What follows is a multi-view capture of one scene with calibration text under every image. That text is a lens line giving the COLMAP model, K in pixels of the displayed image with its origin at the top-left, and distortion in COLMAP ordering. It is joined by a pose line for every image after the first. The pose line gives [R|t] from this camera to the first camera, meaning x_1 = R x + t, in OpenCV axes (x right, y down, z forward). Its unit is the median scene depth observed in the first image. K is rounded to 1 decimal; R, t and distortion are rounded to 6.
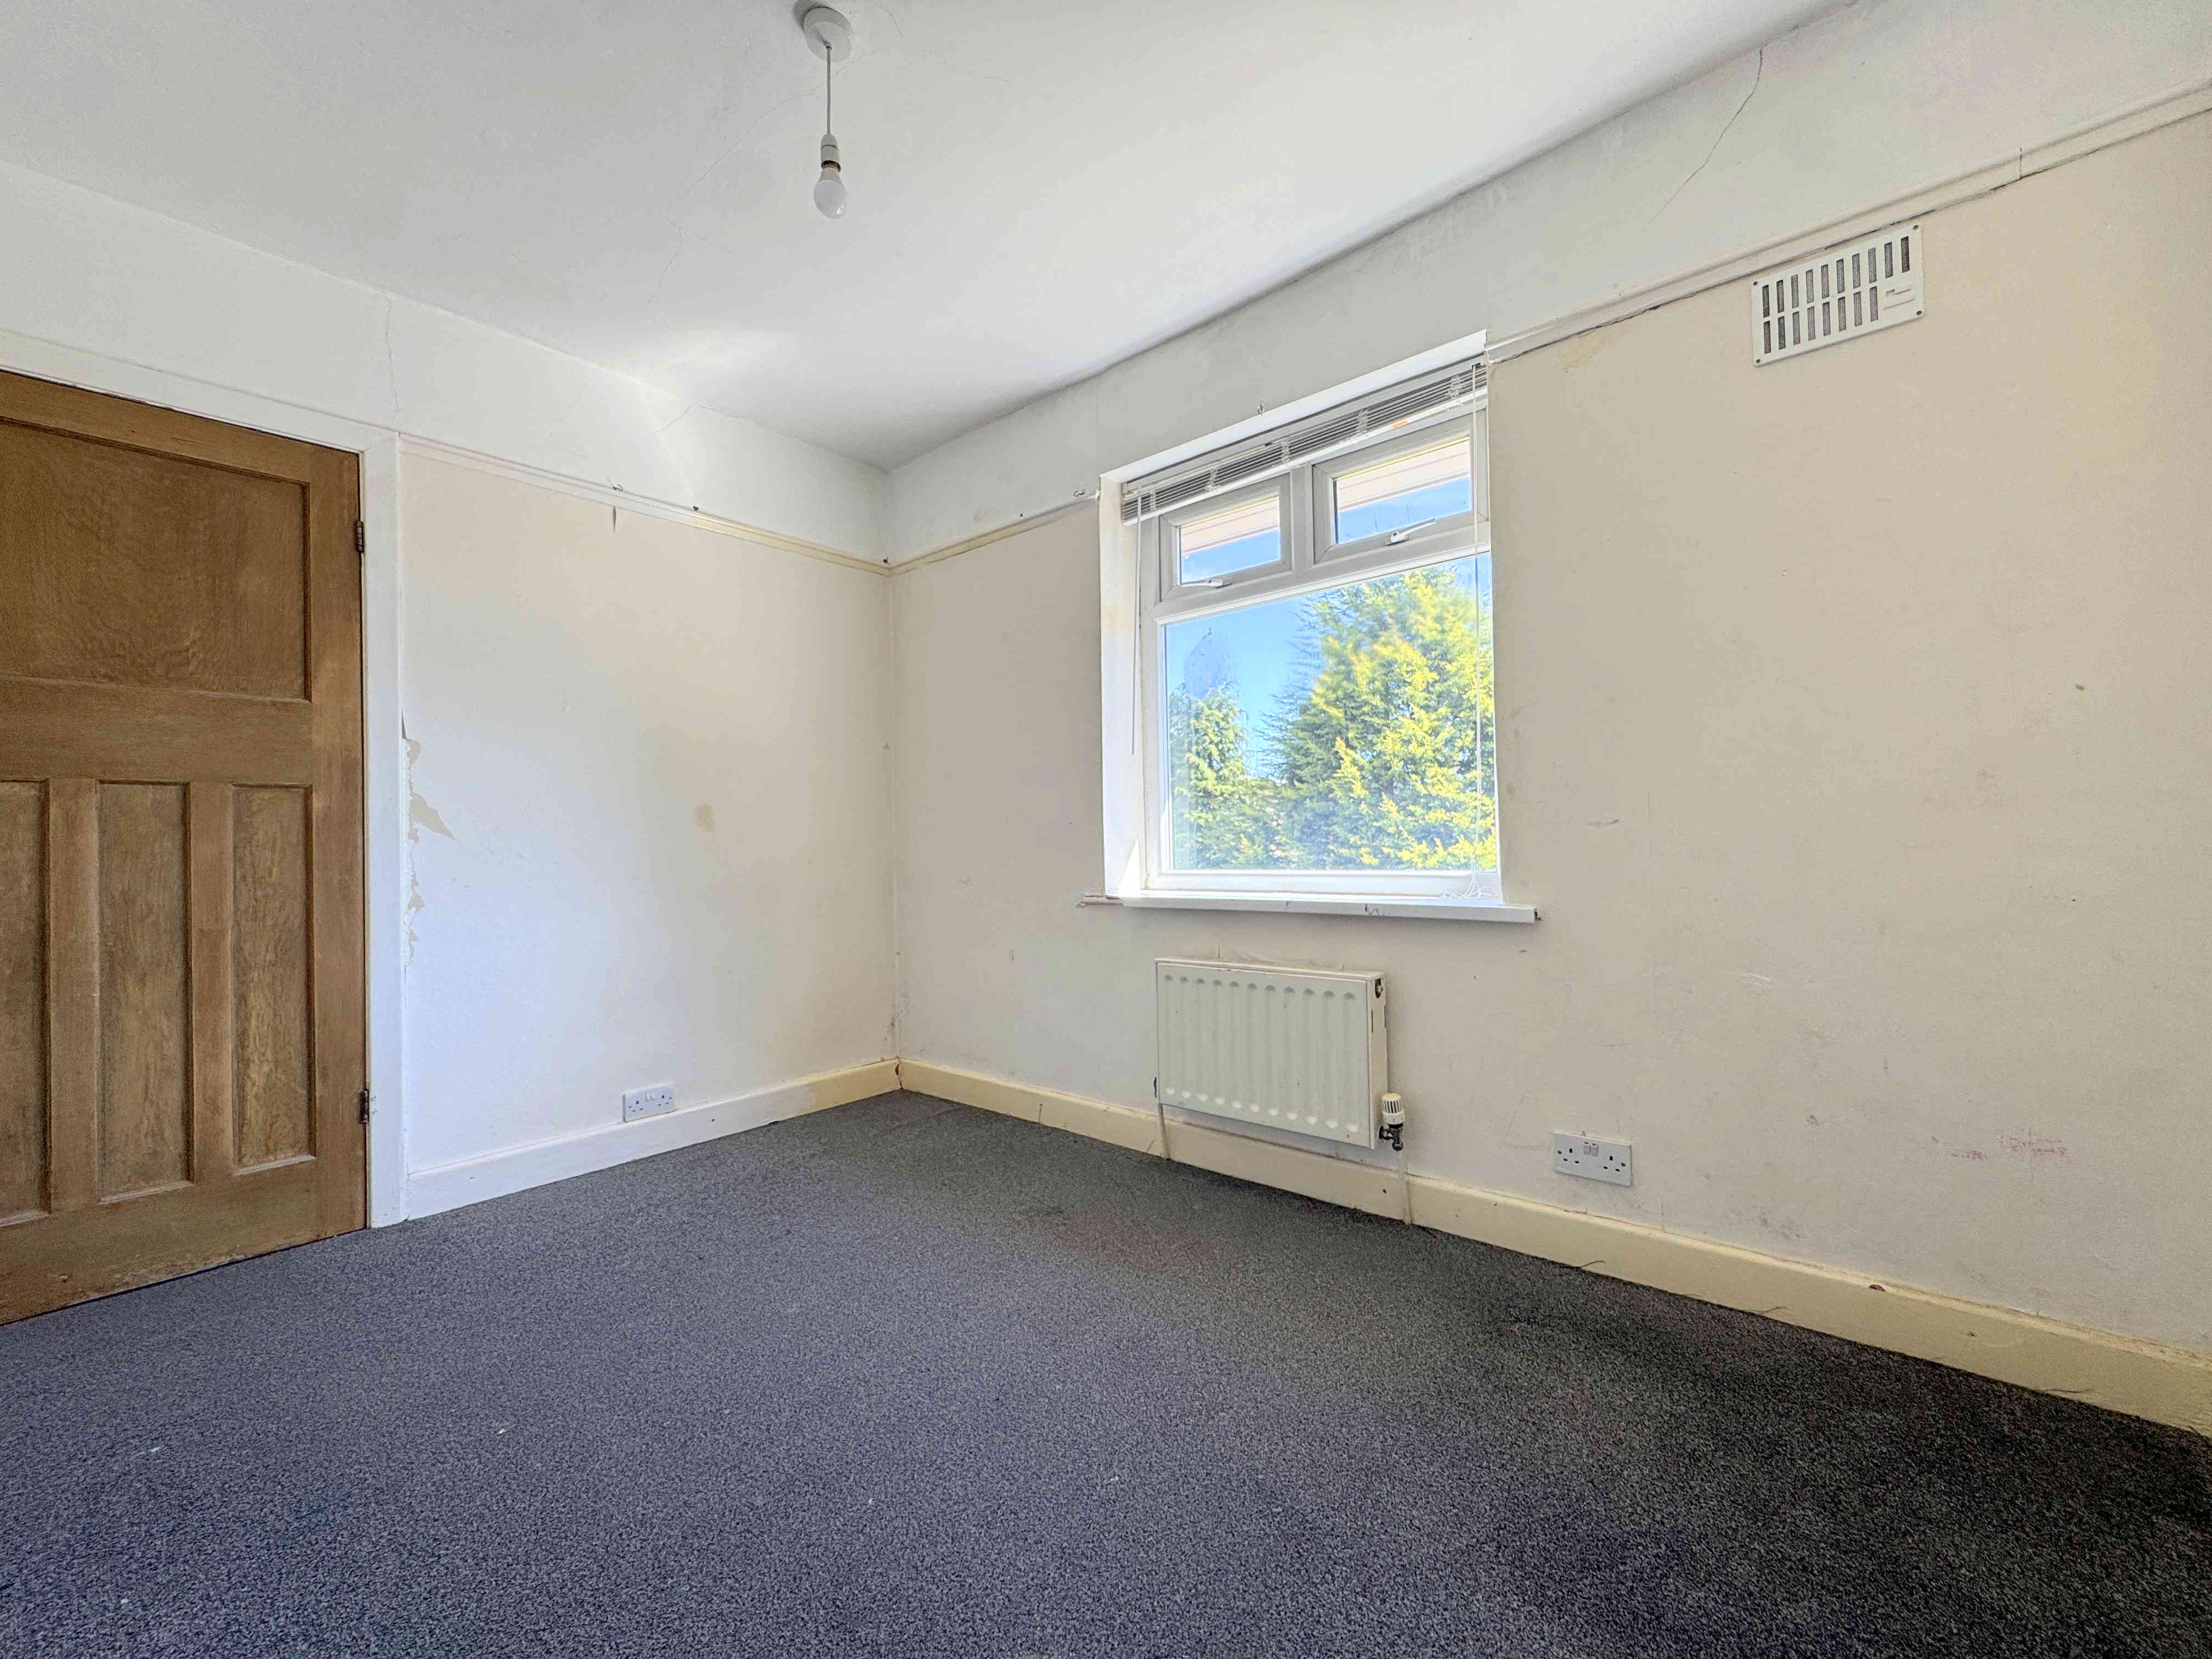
lens RADIAL K [[883.2, 0, 1106.2], [0, 883.2, 833.6], [0, 0, 1]] dist [-0.002308, 0.000449]
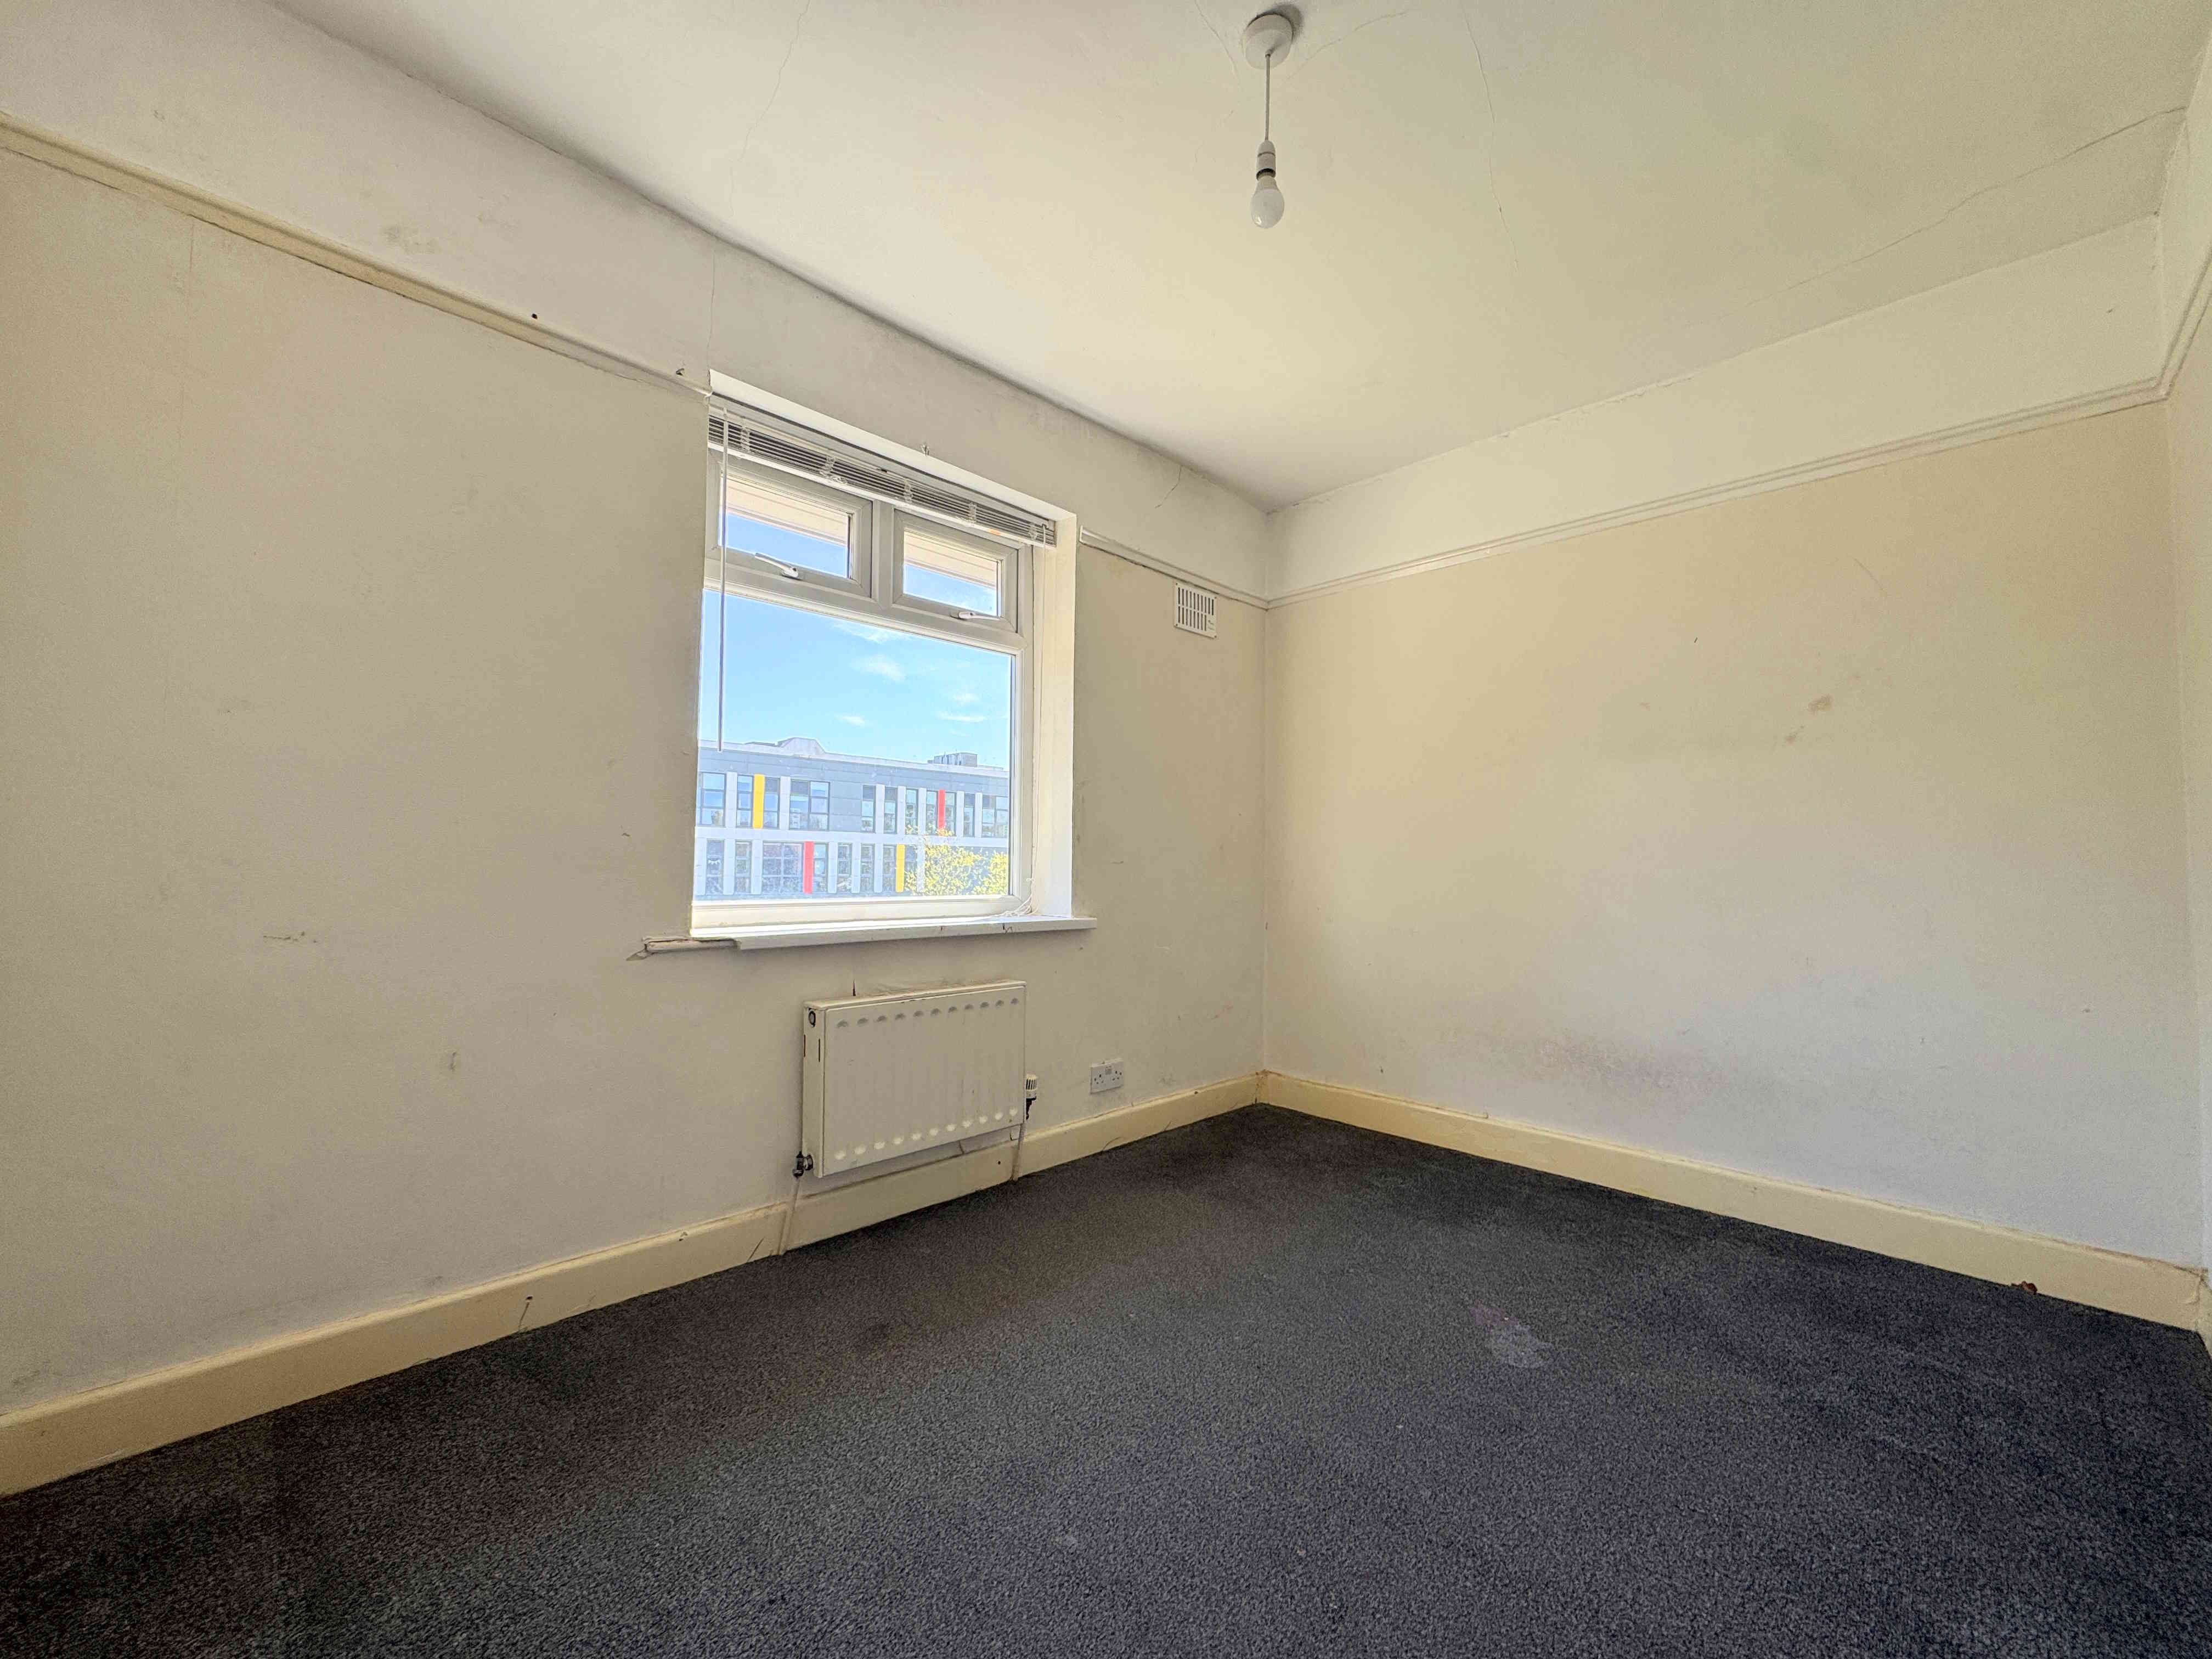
lens RADIAL K [[883.2, 0, 1099.8], [0, 883.2, 836.5], [0, 0, 1]] dist [-0.002308, 0.000449]
pose [[0.078278, 0.053229, 0.995510, -0.784778], [-0.025673, 0.998350, -0.051362, 0.017352], [-0.996601, -0.021537, 0.079515, 0.682139]]
